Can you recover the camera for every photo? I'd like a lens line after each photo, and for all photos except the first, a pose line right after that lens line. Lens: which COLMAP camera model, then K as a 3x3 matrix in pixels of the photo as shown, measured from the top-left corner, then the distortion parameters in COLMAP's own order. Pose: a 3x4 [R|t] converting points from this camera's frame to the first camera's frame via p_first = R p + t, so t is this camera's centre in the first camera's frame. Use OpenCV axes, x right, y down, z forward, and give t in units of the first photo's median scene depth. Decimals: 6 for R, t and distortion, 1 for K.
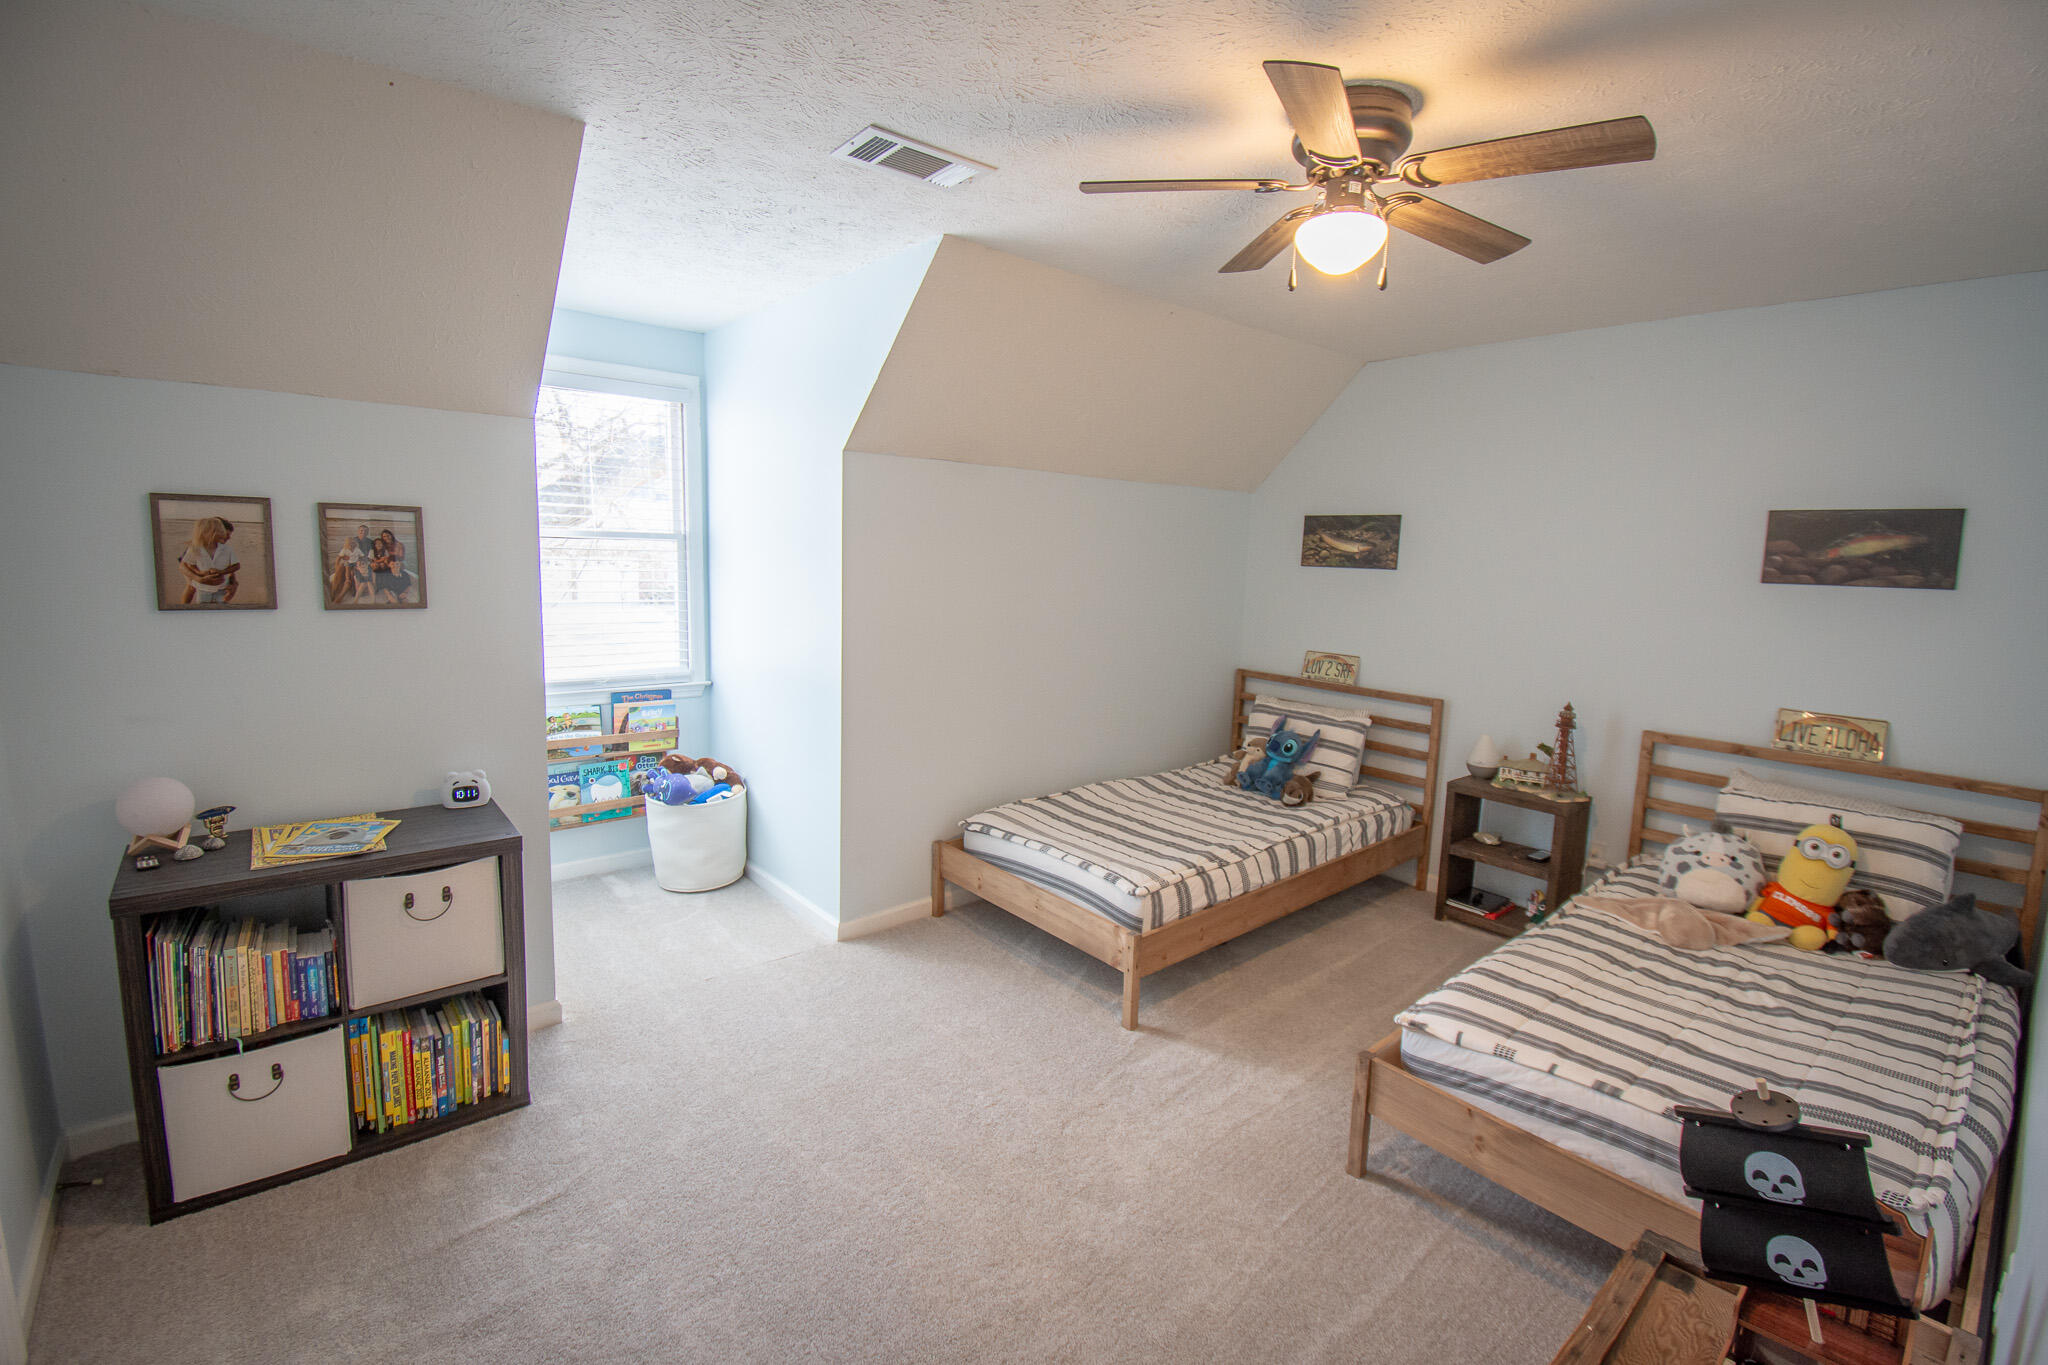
lens RADIAL K [[890.5, 0, 1026.1], [0, 890.5, 669.1], [0, 0, 1]] dist [0.019939, -0.026004]
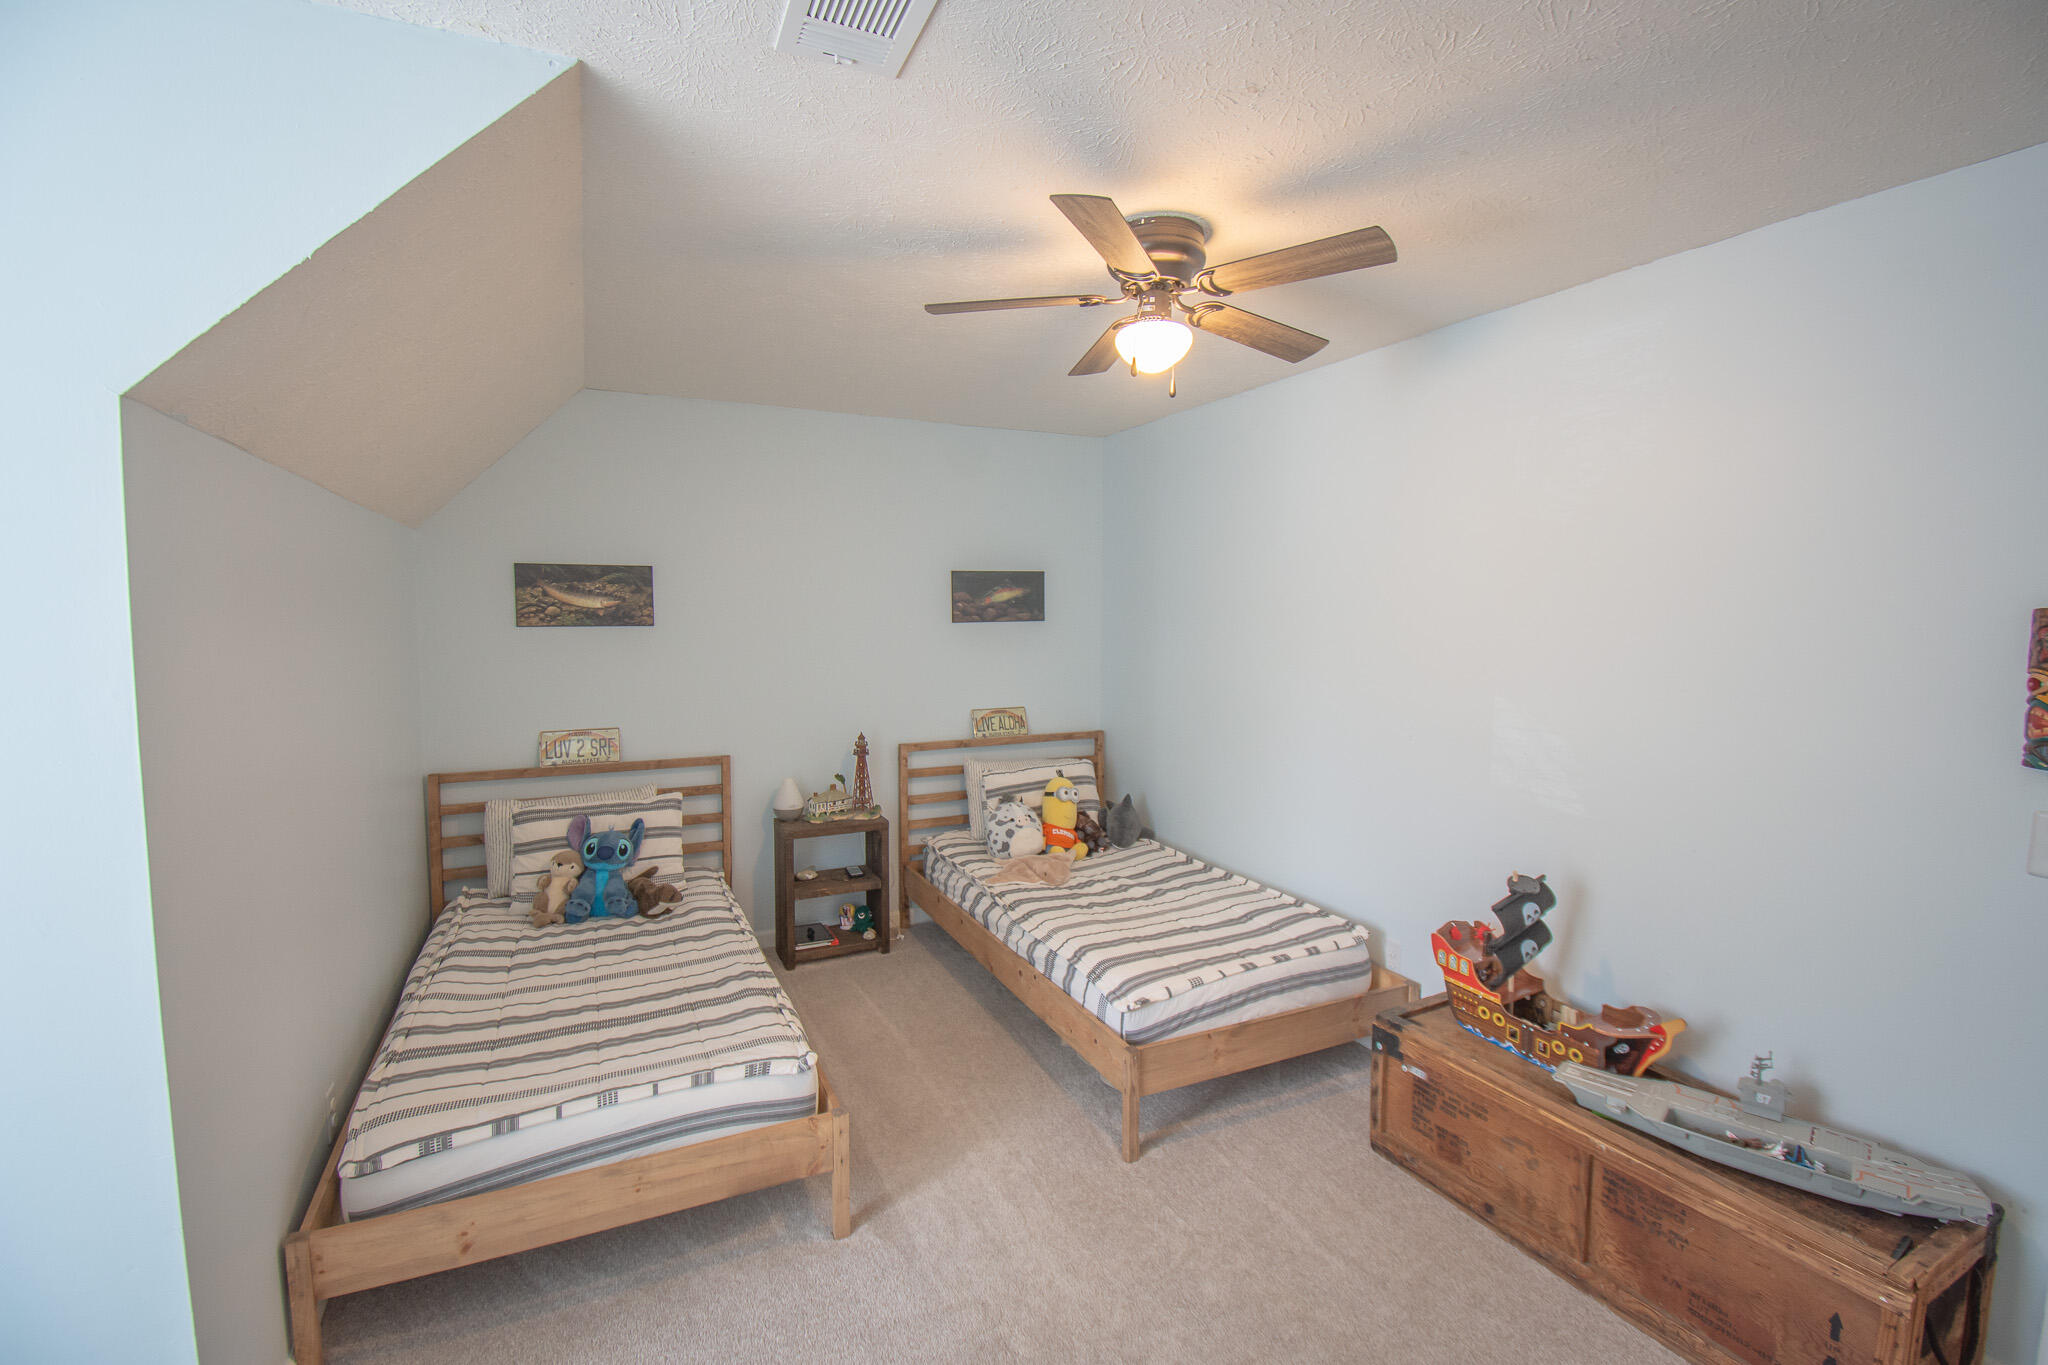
lens RADIAL K [[890.5, 0, 1026.1], [0, 890.5, 669.1], [0, 0, 1]] dist [0.019939, -0.026004]
pose [[0.253559, -0.096538, 0.962491, -0.493905], [0.137477, 0.988504, 0.062931, -0.097869], [-0.957501, 0.116363, 0.263916, 0.539717]]
